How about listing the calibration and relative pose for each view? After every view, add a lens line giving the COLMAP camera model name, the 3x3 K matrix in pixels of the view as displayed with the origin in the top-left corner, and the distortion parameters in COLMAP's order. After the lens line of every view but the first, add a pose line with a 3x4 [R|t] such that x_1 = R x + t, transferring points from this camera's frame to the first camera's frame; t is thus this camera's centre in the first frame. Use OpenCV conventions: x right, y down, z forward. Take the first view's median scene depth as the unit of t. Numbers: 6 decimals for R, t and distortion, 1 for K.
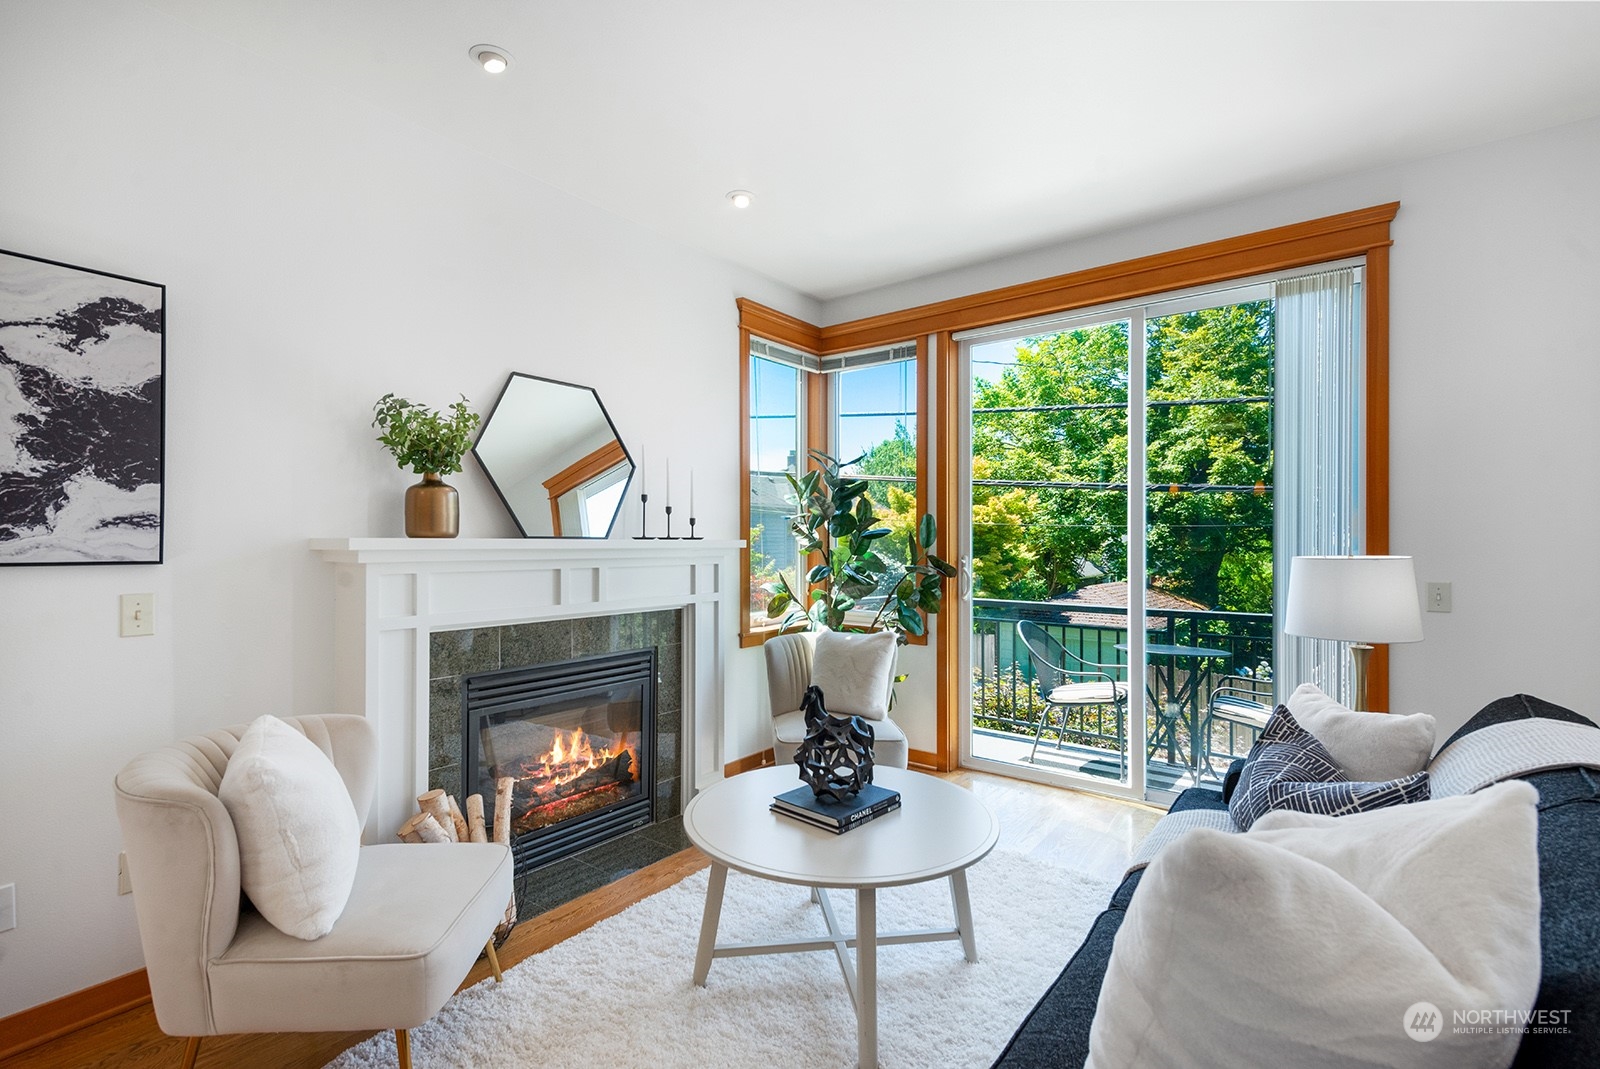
lens RADIAL K [[697.8, 0, 802.8], [0, 697.8, 548.8], [0, 0, 1]] dist [-0.000178, -0.002447]
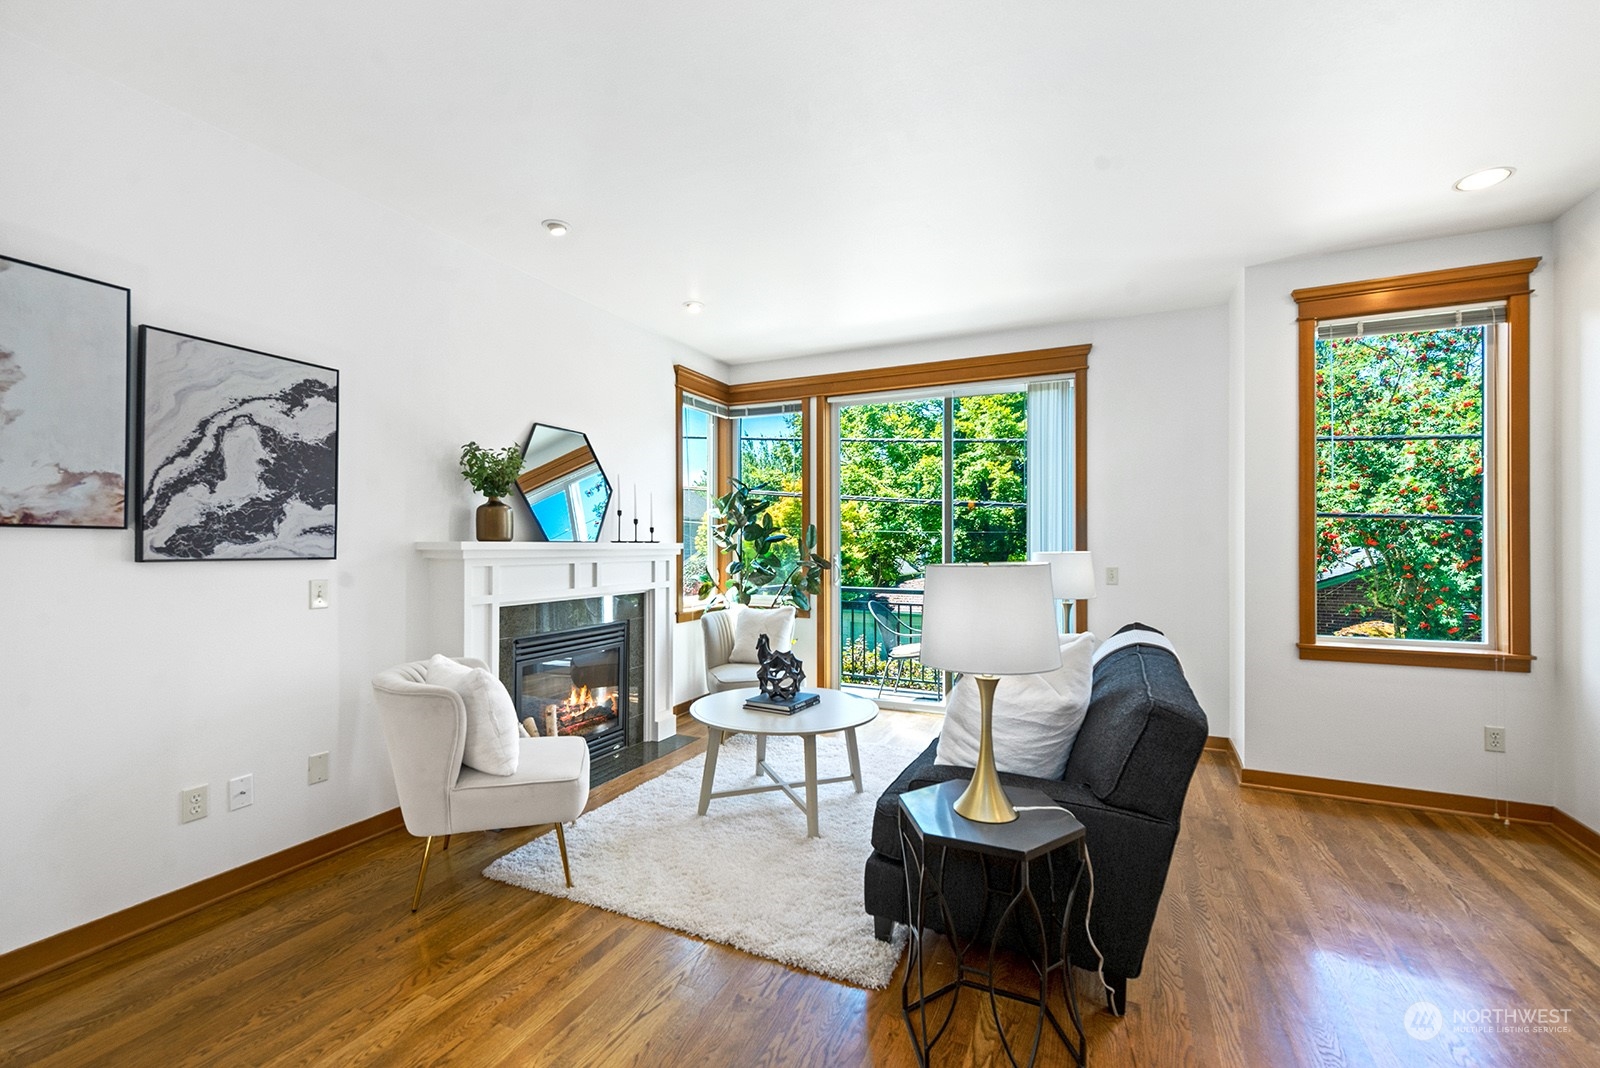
lens RADIAL K [[629.2, 0, 790.6], [0, 629.2, 552.6], [0, 0, 1]] dist [-0.009428, -0.000057]
pose [[0.978459, -0.003453, 0.206412, -0.176502], [0.002969, 0.999992, 0.002658, 0.004953], [-0.206419, -0.001988, 0.978462, -0.339960]]
